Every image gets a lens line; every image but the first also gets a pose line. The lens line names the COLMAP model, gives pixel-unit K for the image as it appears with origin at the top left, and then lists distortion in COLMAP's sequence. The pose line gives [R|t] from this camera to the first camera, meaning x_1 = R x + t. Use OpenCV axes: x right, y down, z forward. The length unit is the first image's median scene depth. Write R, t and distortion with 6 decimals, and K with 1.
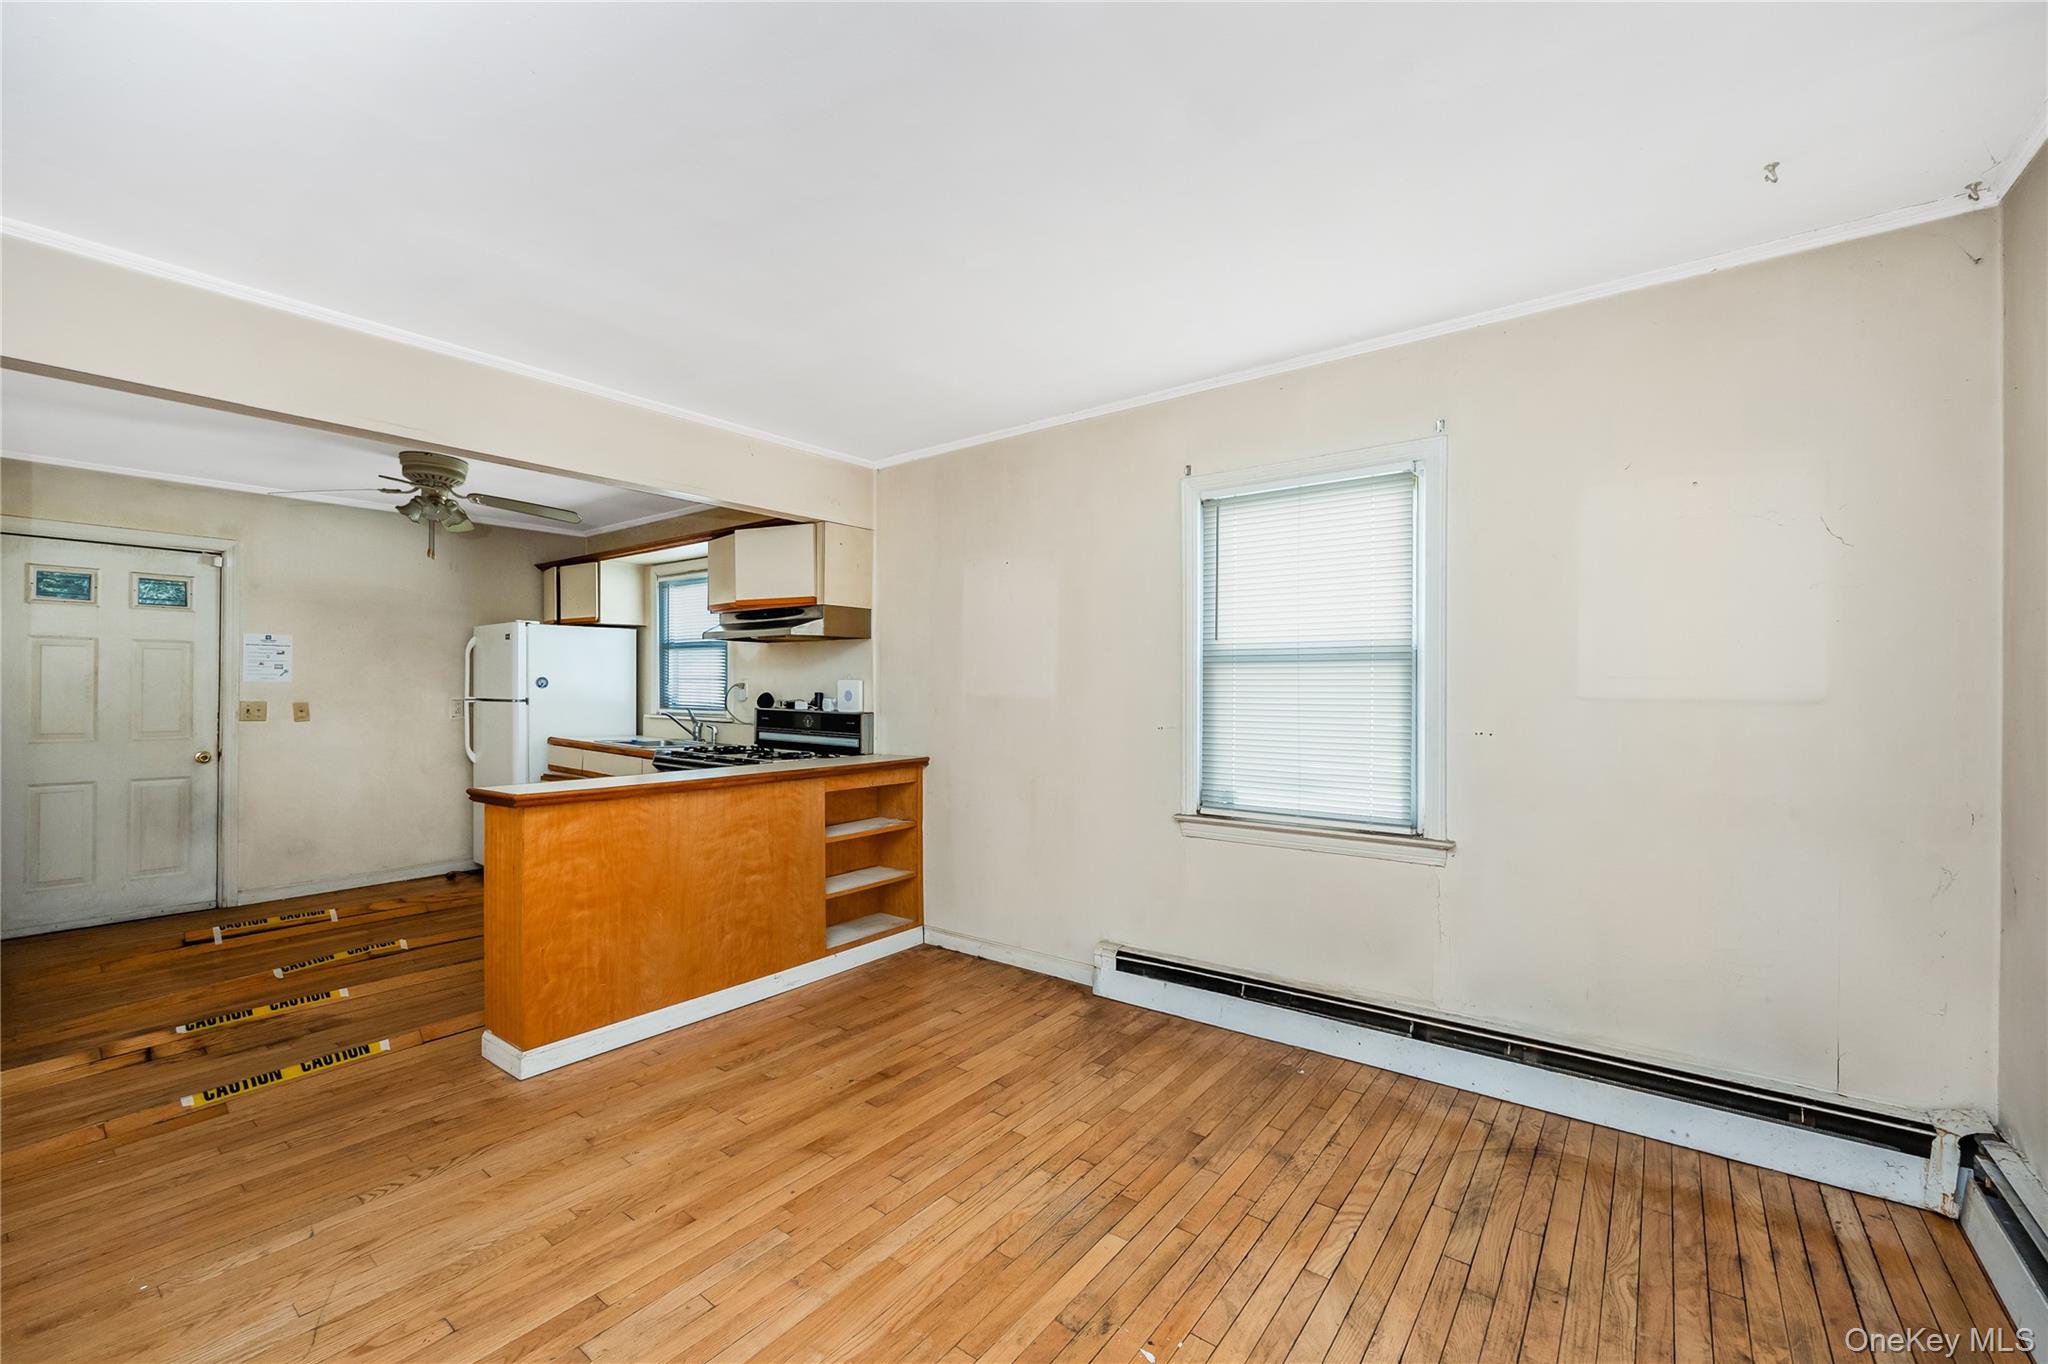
lens RADIAL K [[815.9, 0, 1025.7], [0, 815.9, 693.8], [0, 0, 1]] dist [-0.004067, 0.000600]
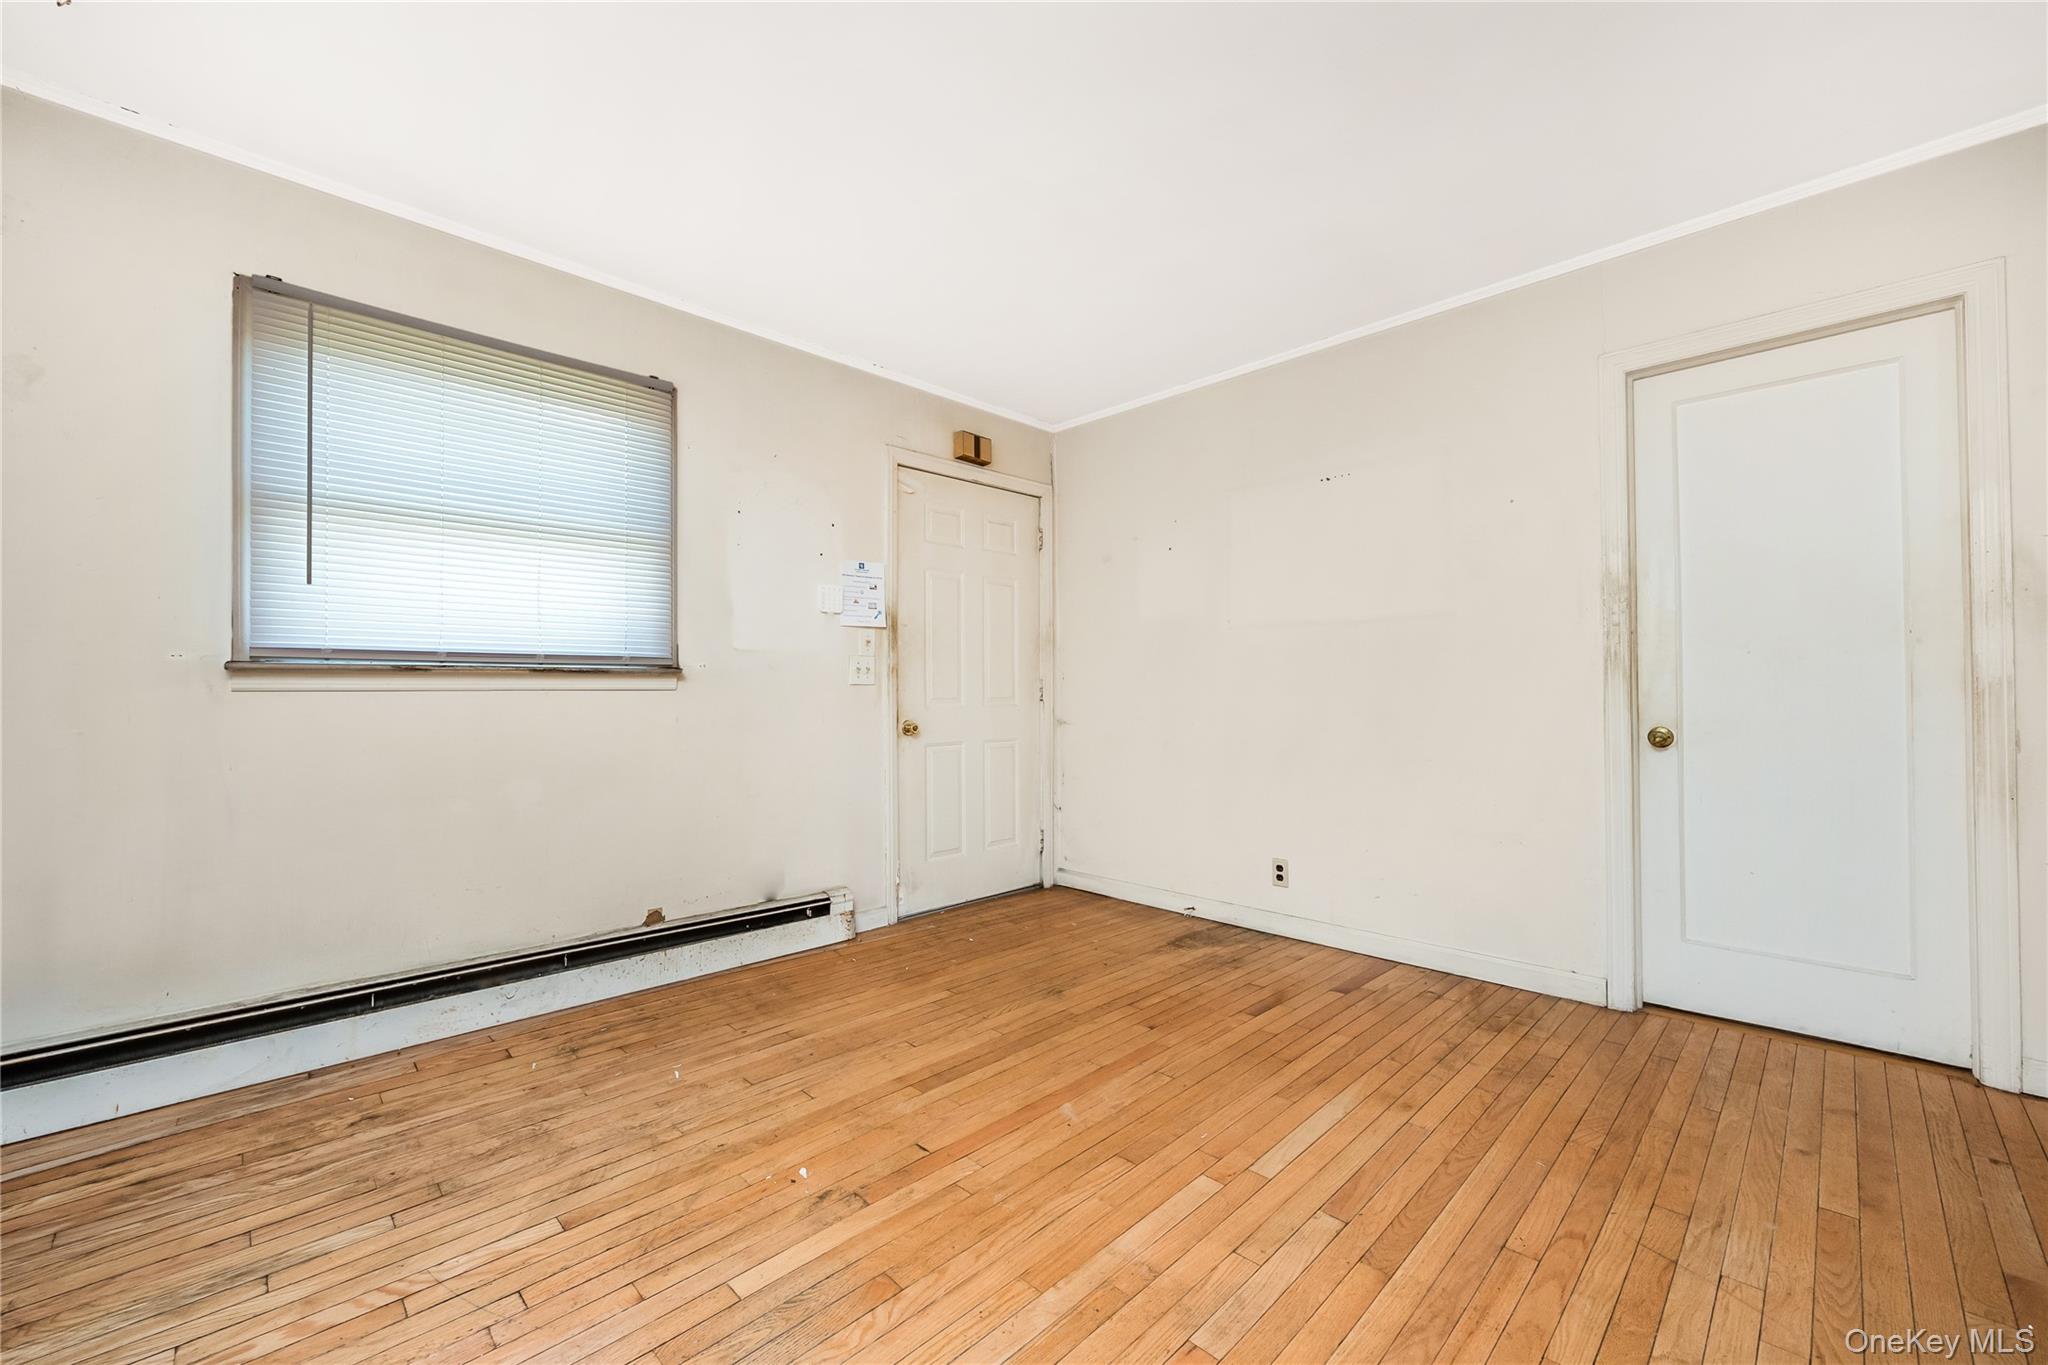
lens RADIAL K [[815.9, 0, 1035.3], [0, 815.9, 684.8], [0, 0, 1]] dist [-0.004067, 0.000600]
pose [[-0.991842, 0.006083, 0.127326, -0.110353], [0.005297, 0.999965, -0.006511, 0.054617], [-0.127361, -0.005783, -0.991840, 0.737266]]
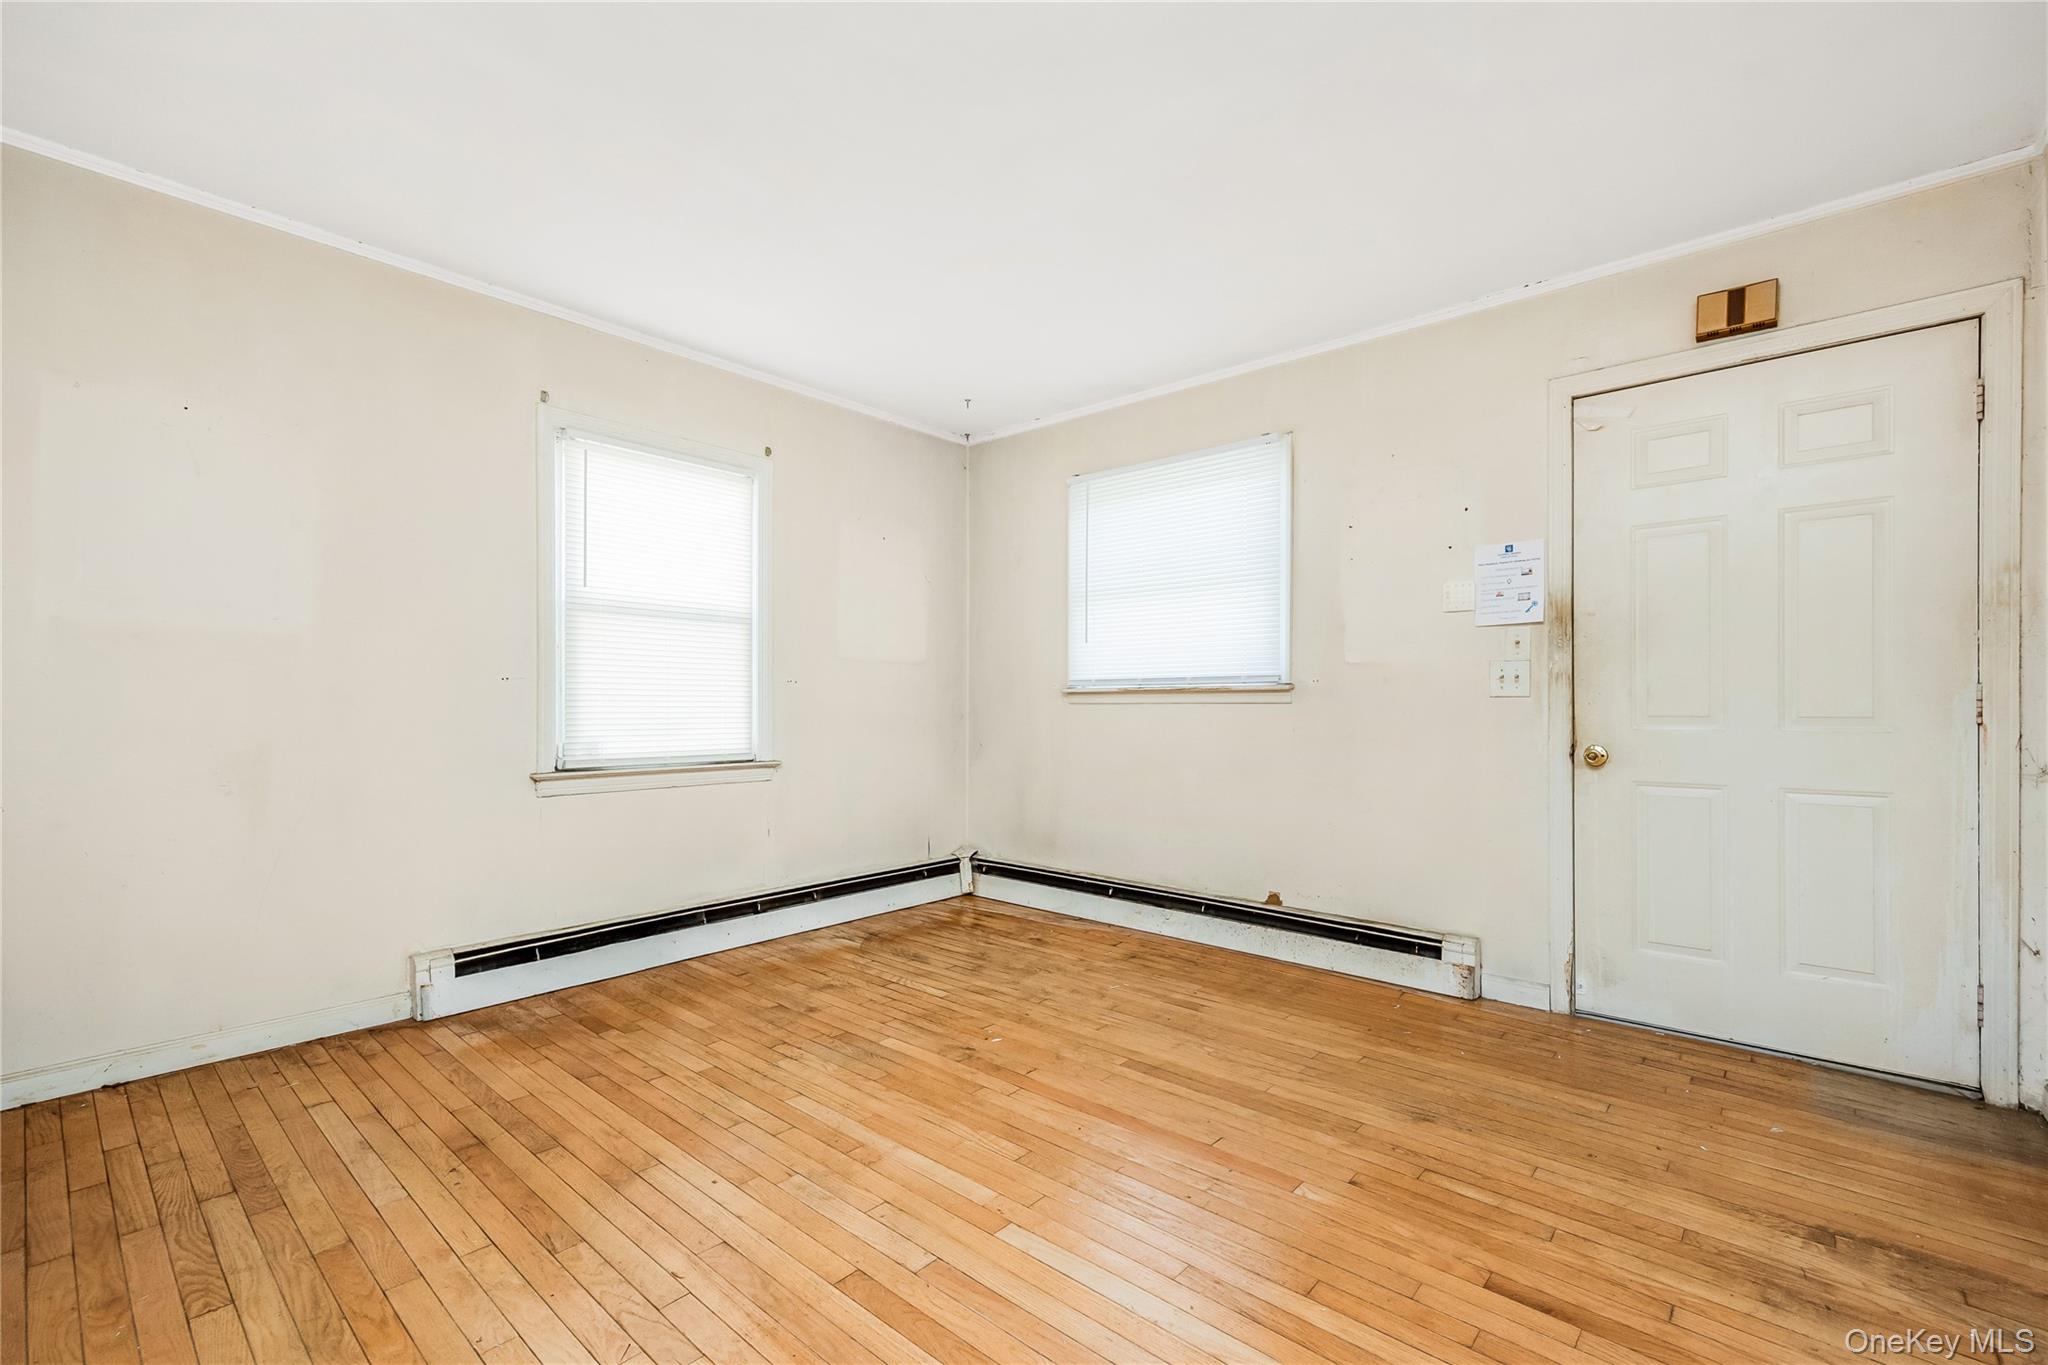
lens RADIAL K [[882.3, 0, 1038.5], [0, 882.3, 714.0], [0, 0, 1]] dist [-0.001844, 0.000258]
pose [[0.062046, -0.010451, 0.998019, -0.560691], [0.001688, 0.999945, 0.010366, 0.054164], [-0.998072, 0.001041, 0.062061, 0.287016]]
